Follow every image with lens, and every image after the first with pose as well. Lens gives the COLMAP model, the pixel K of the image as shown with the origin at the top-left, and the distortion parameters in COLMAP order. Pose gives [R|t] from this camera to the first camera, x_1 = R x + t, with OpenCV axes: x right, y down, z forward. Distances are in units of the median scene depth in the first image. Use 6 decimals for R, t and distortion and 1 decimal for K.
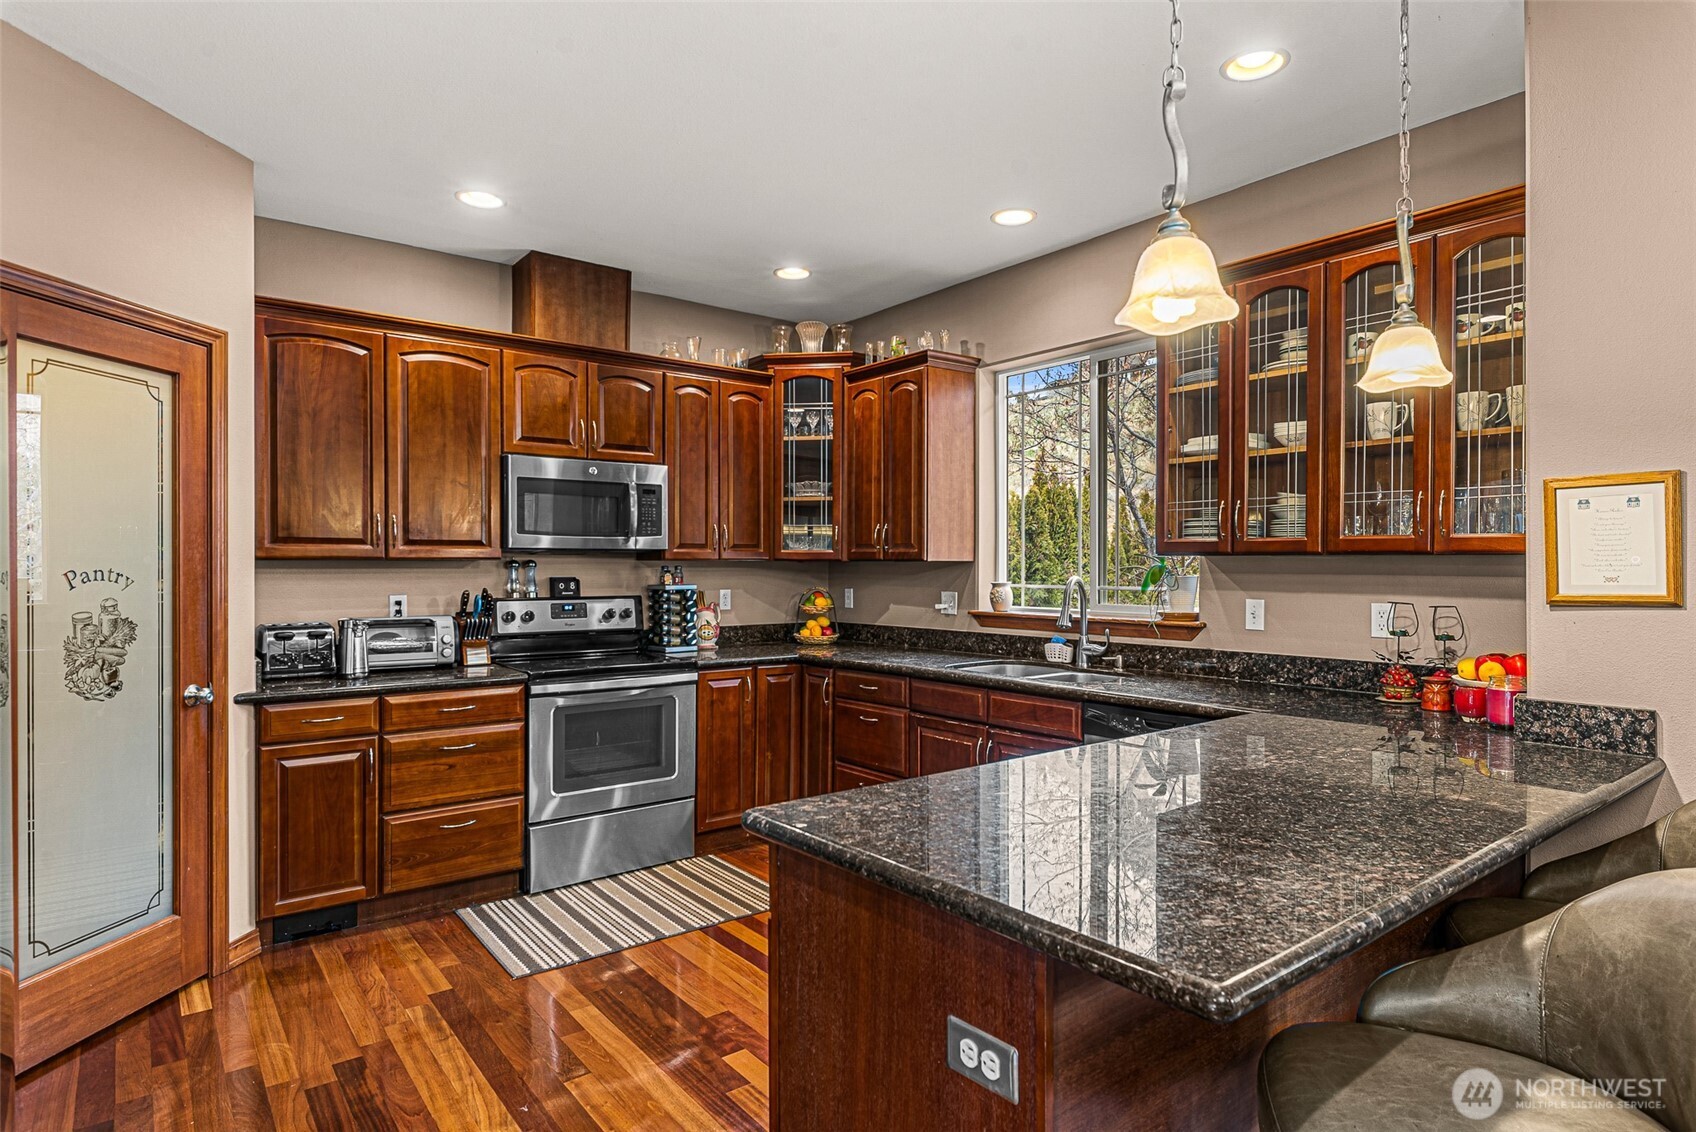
lens RADIAL K [[920.4, 0, 874.7], [0, 920.4, 567.0], [0, 0, 1]] dist [-0.022533, 0.000631]
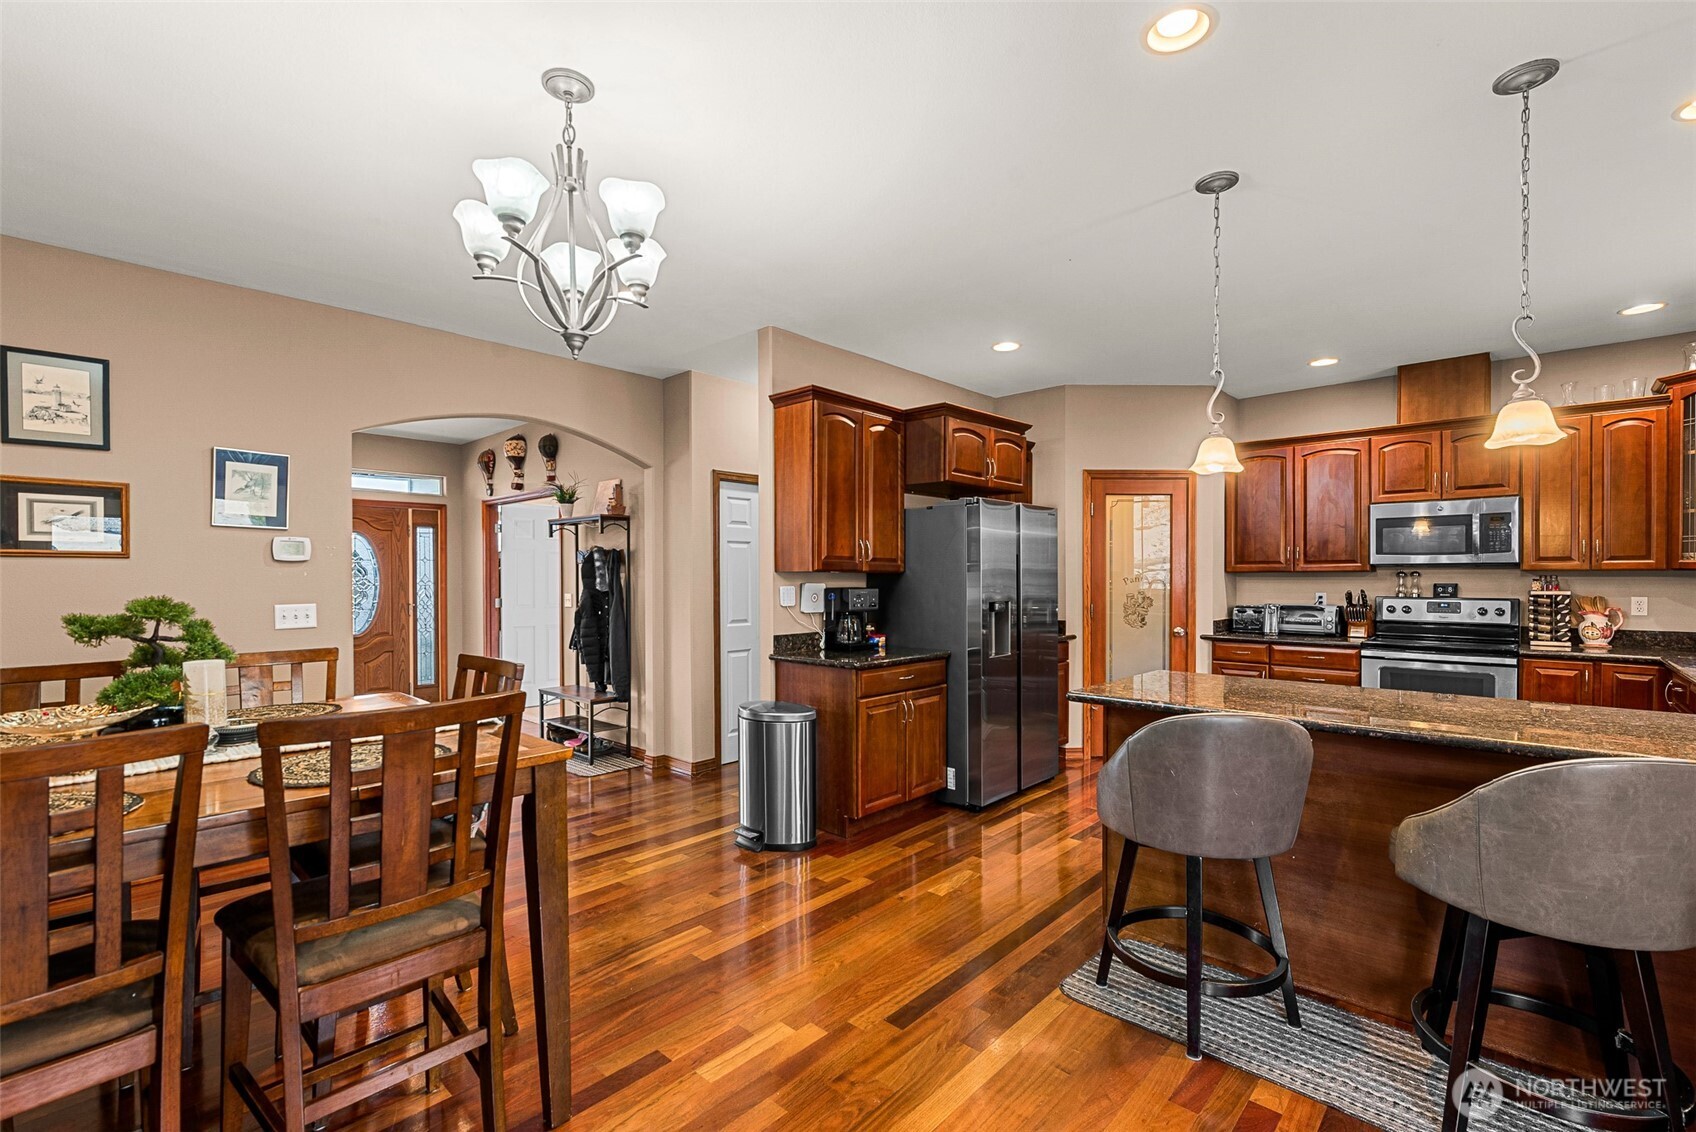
lens RADIAL K [[750.0, 0, 847.8], [0, 750.0, 574.1], [0, 0, 1]] dist [0.000863, 0.000224]
pose [[0.151727, -0.000934, -0.988422, 0.695605], [-0.000242, 0.999999, -0.000982, -0.001978], [0.988422, 0.000388, 0.151727, -0.080420]]
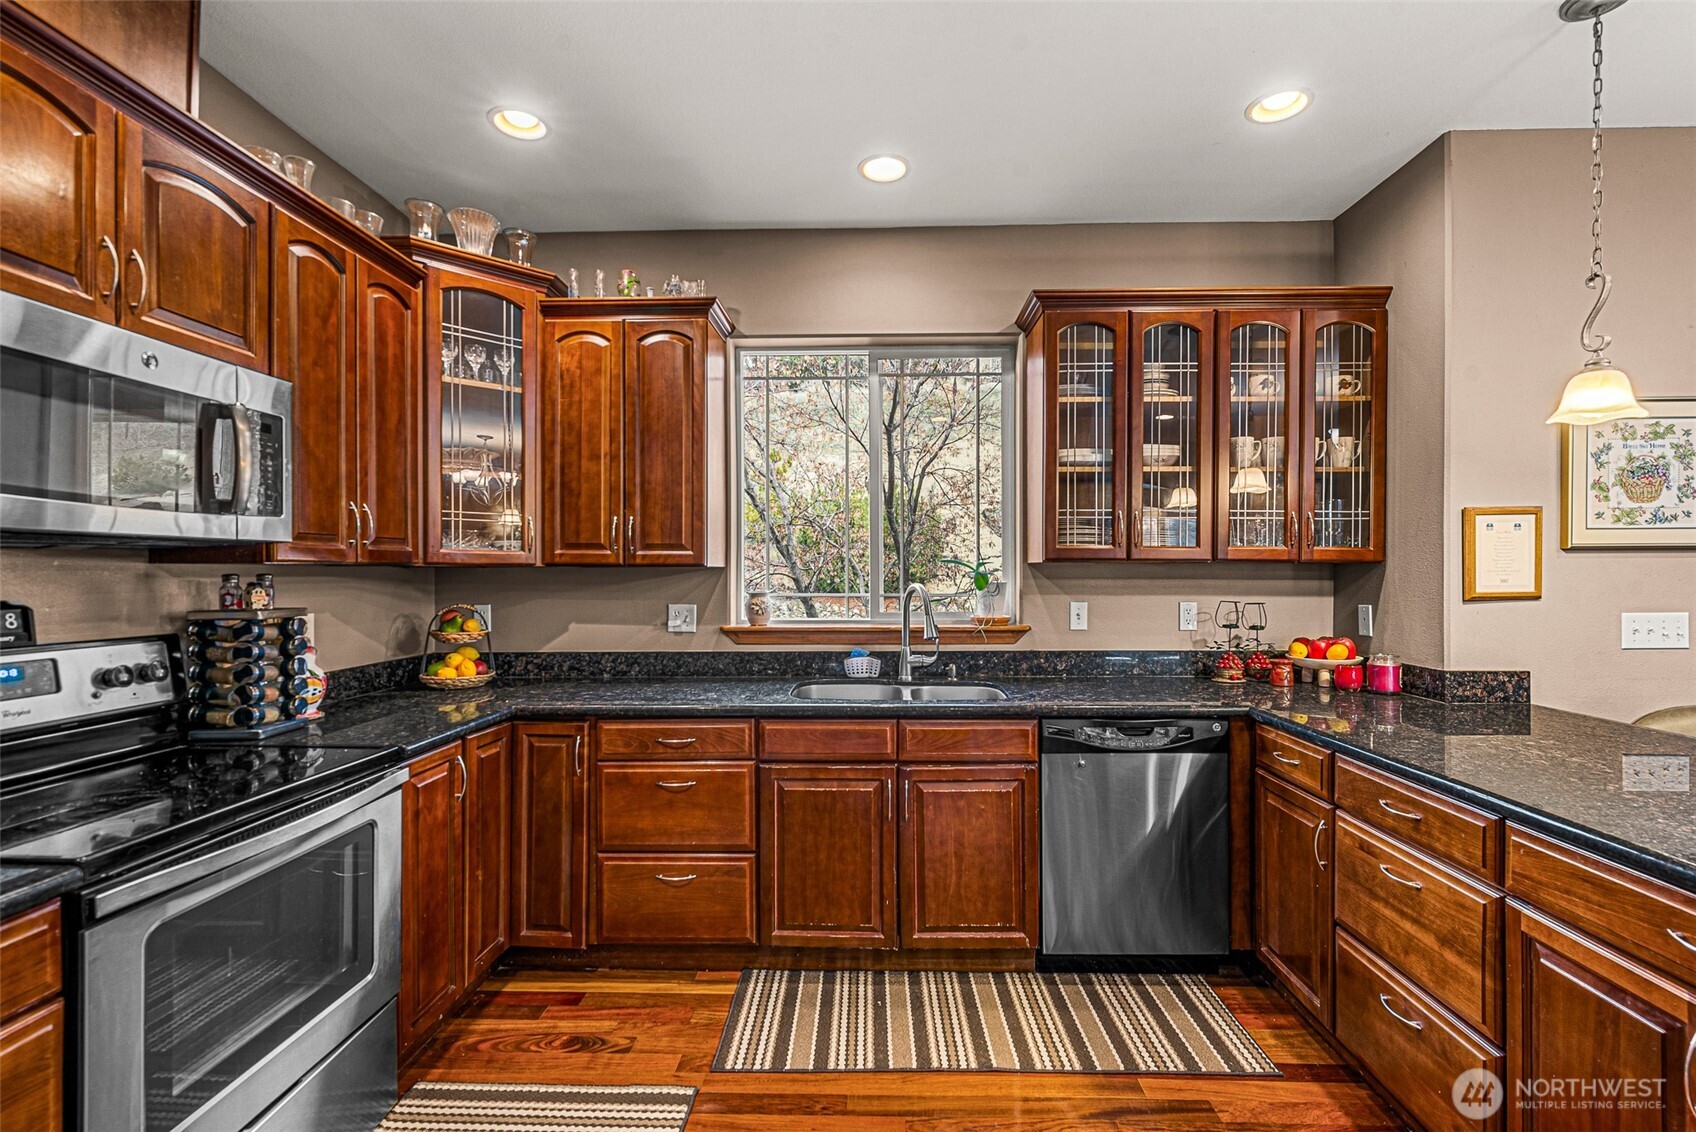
lens RADIAL K [[750.0, 0, 847.8], [0, 750.0, 574.1], [0, 0, 1]] dist [0.000863, 0.000224]
pose [[0.645605, -0.004048, 0.763661, -0.365015], [0.002967, 0.999992, 0.002792, -0.001538], [-0.763666, 0.000463, 0.645611, 0.506115]]
